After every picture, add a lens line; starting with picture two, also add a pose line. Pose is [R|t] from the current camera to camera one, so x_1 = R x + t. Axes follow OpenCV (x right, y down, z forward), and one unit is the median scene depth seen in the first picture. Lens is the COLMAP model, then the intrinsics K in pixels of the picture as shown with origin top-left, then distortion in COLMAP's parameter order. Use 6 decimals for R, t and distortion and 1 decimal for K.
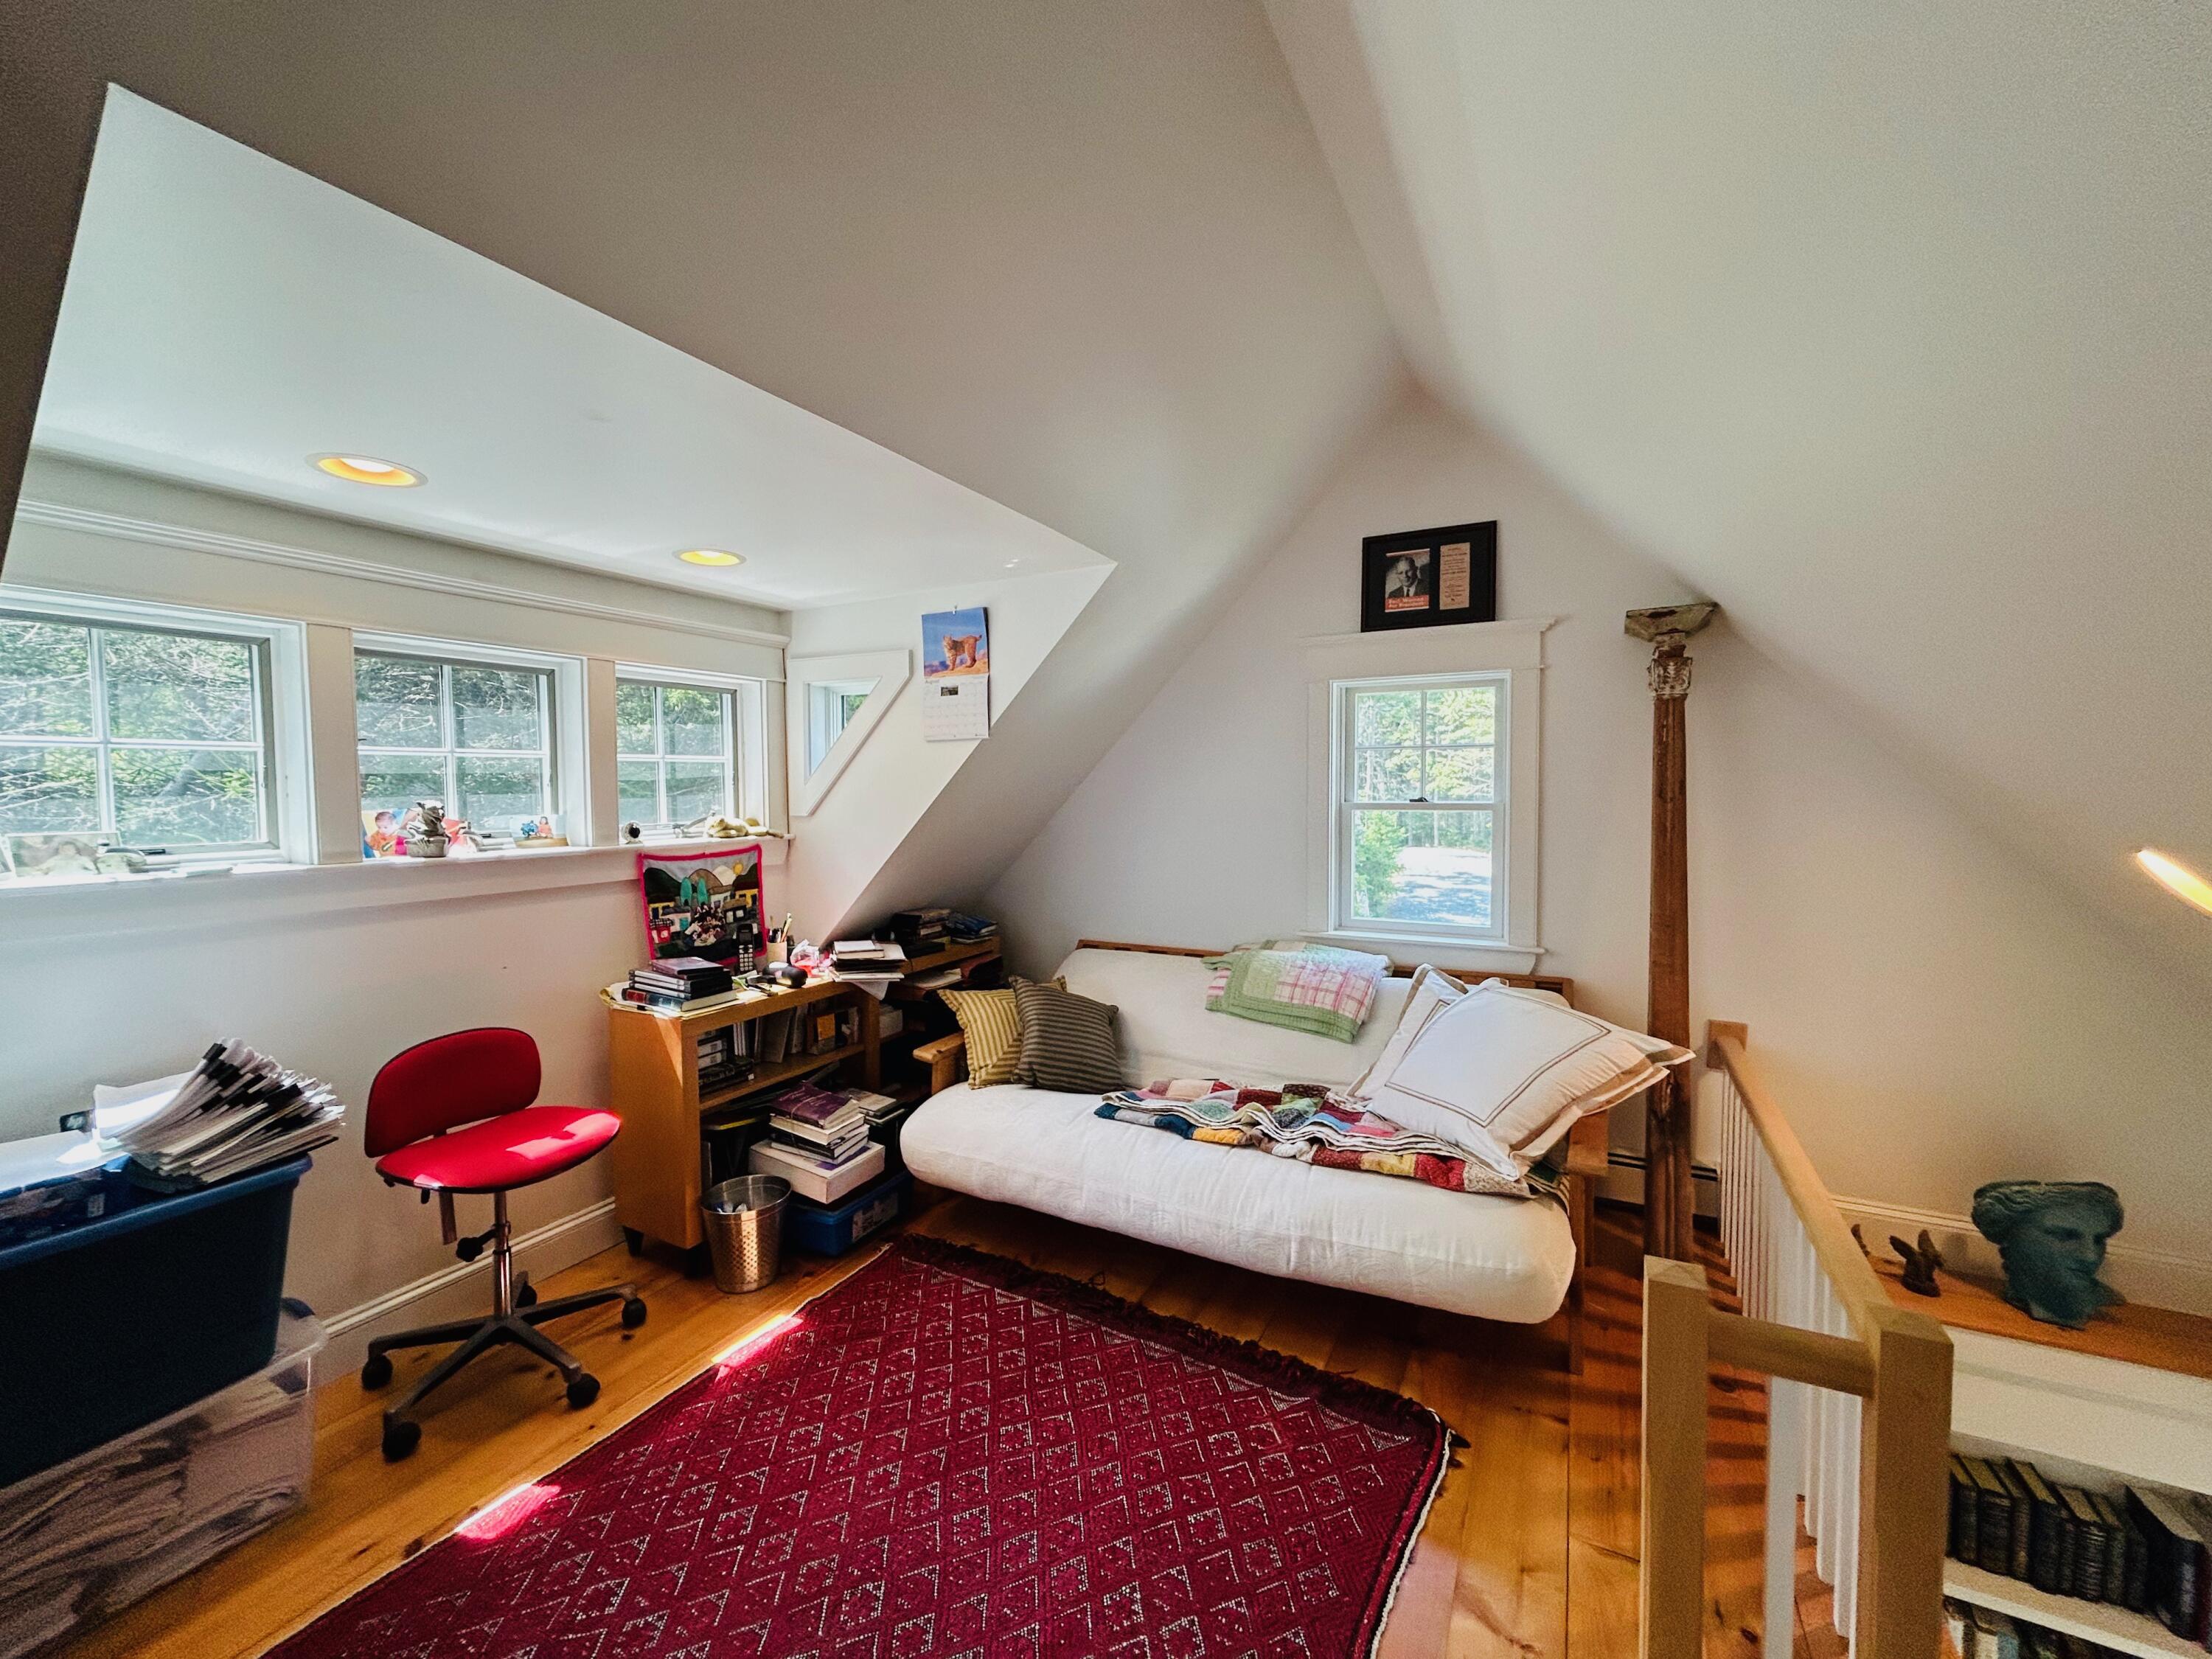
lens RADIAL K [[897.2, 0, 1111.0], [0, 897.2, 825.6], [0, 0, 1]] dist [-0.008898, 0.003429]
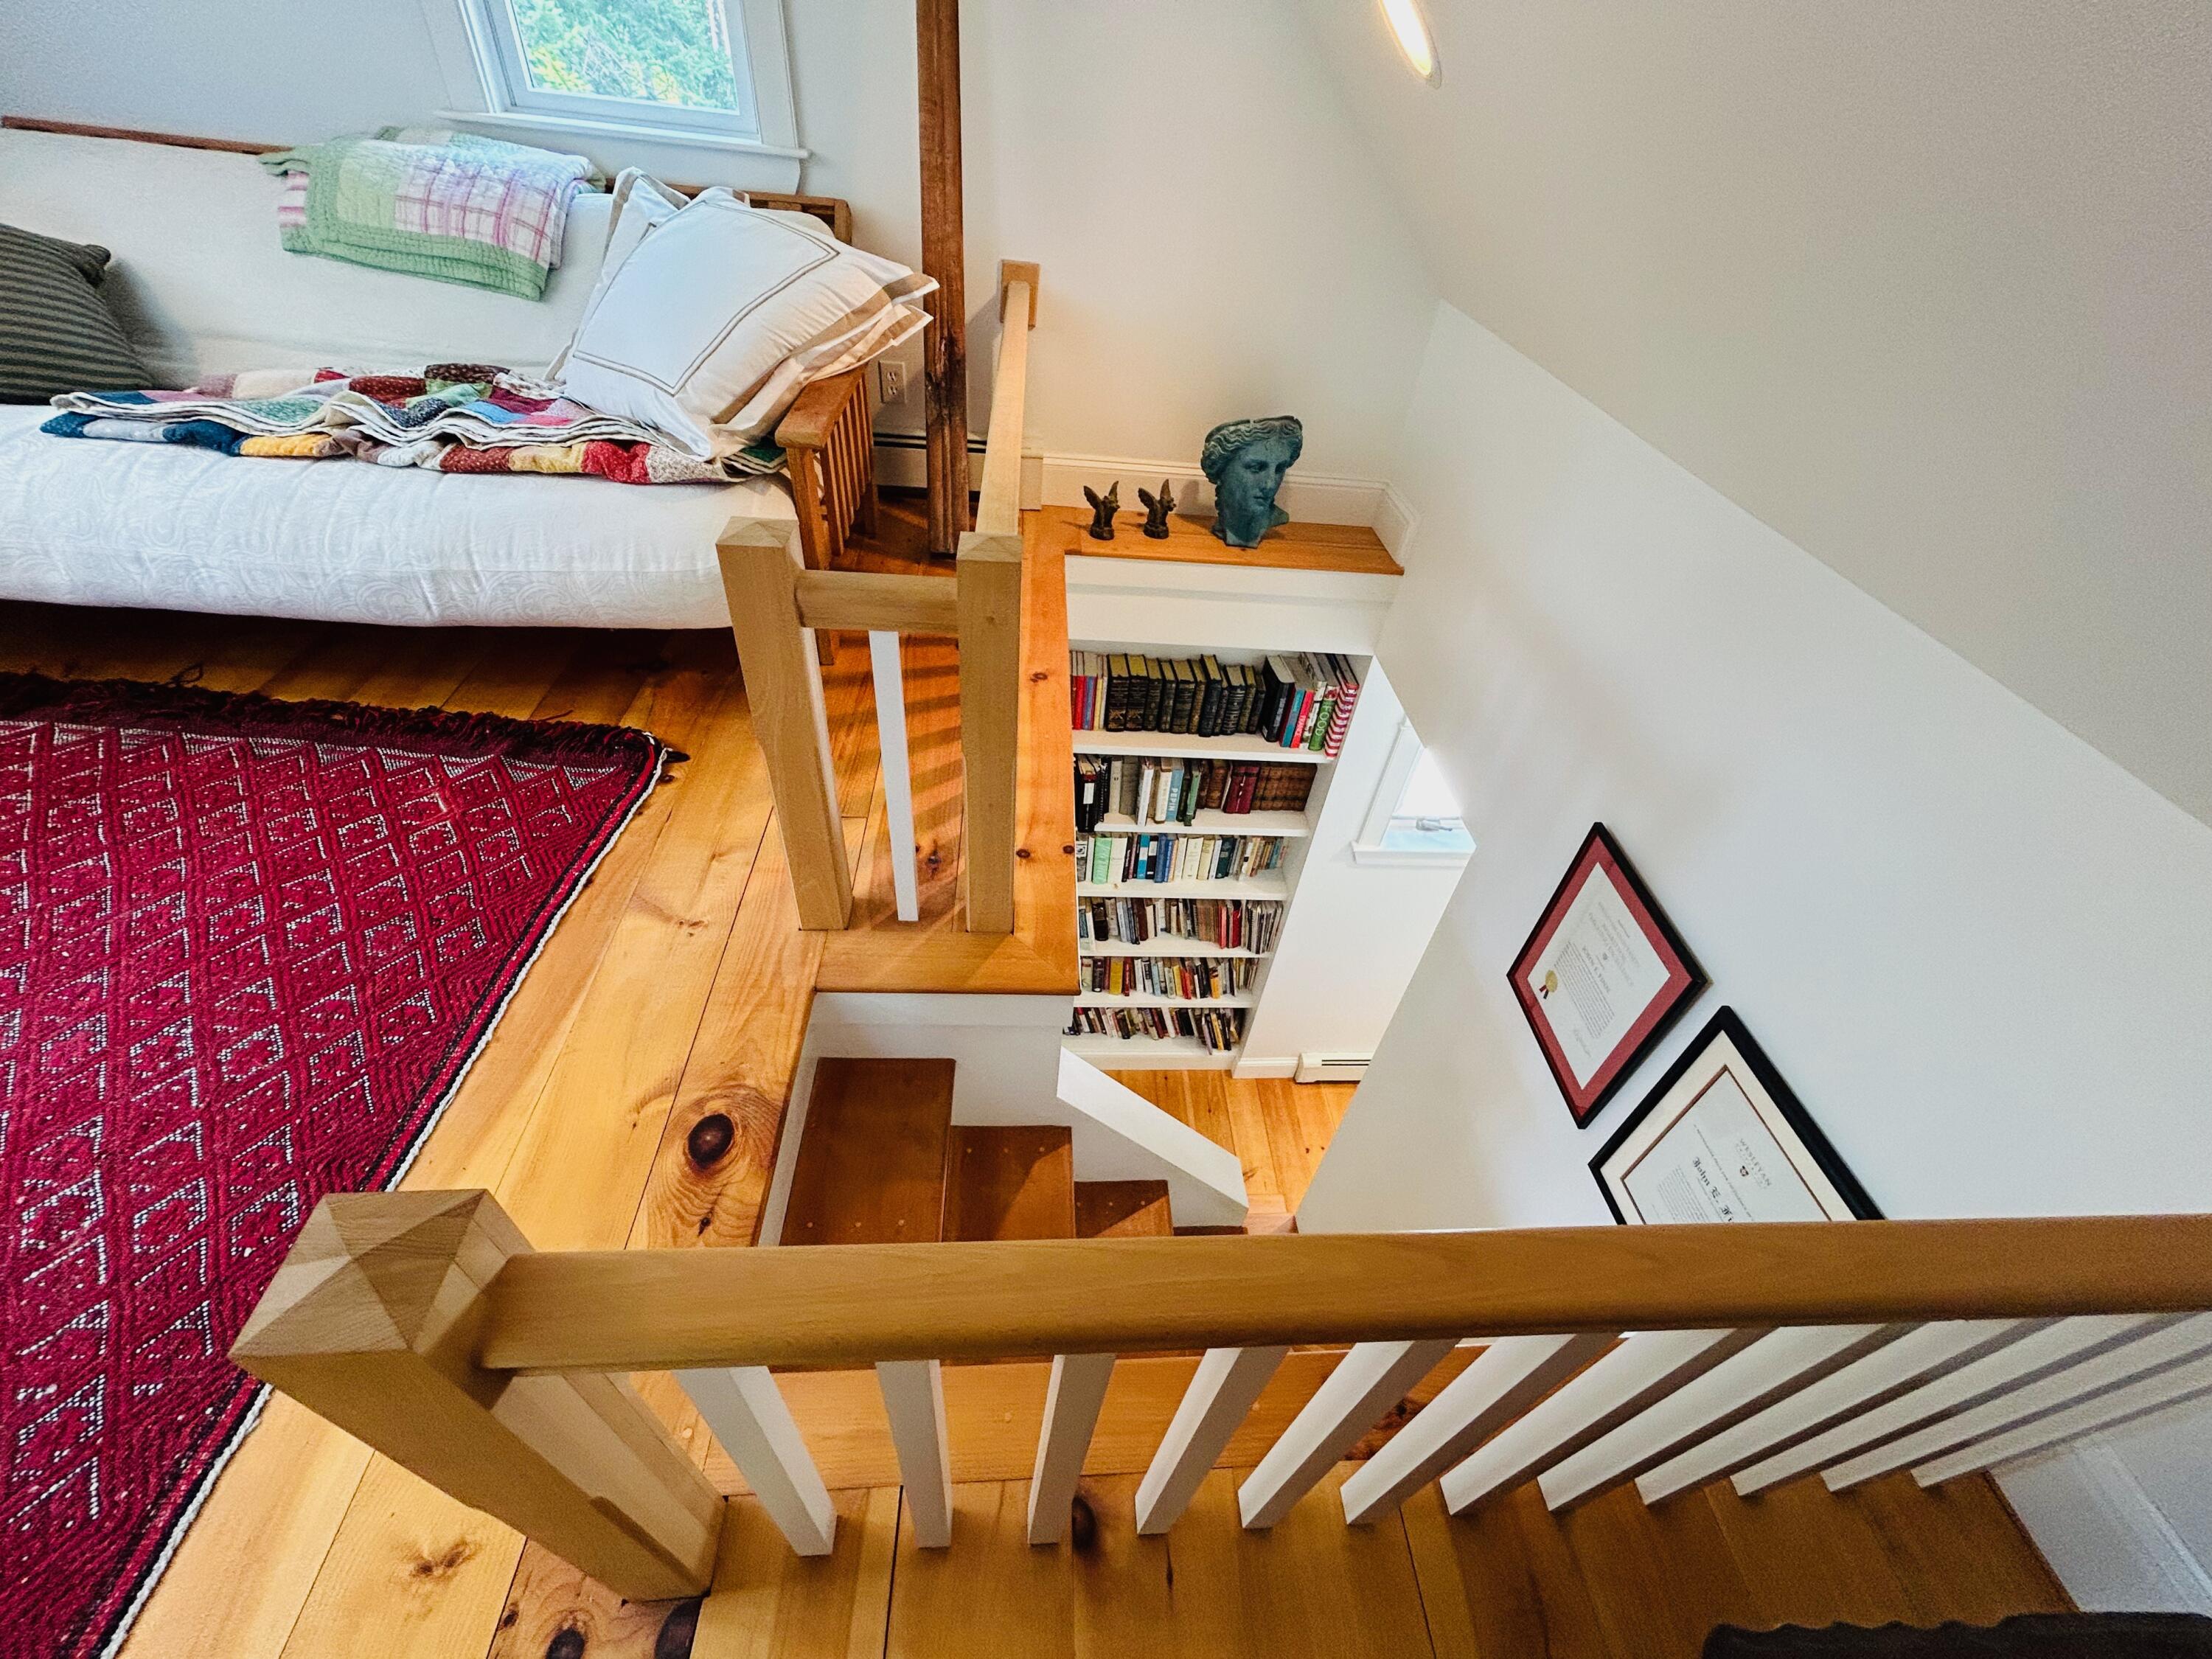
lens RADIAL K [[897.2, 0, 1114.4], [0, 897.2, 828.8], [0, 0, 1]] dist [-0.008898, 0.003429]
pose [[0.852212, -0.278622, 0.442838, 0.279069], [-0.076703, 0.770727, 0.632531, 0.106357], [-0.517544, -0.573017, 0.635452, 0.115368]]
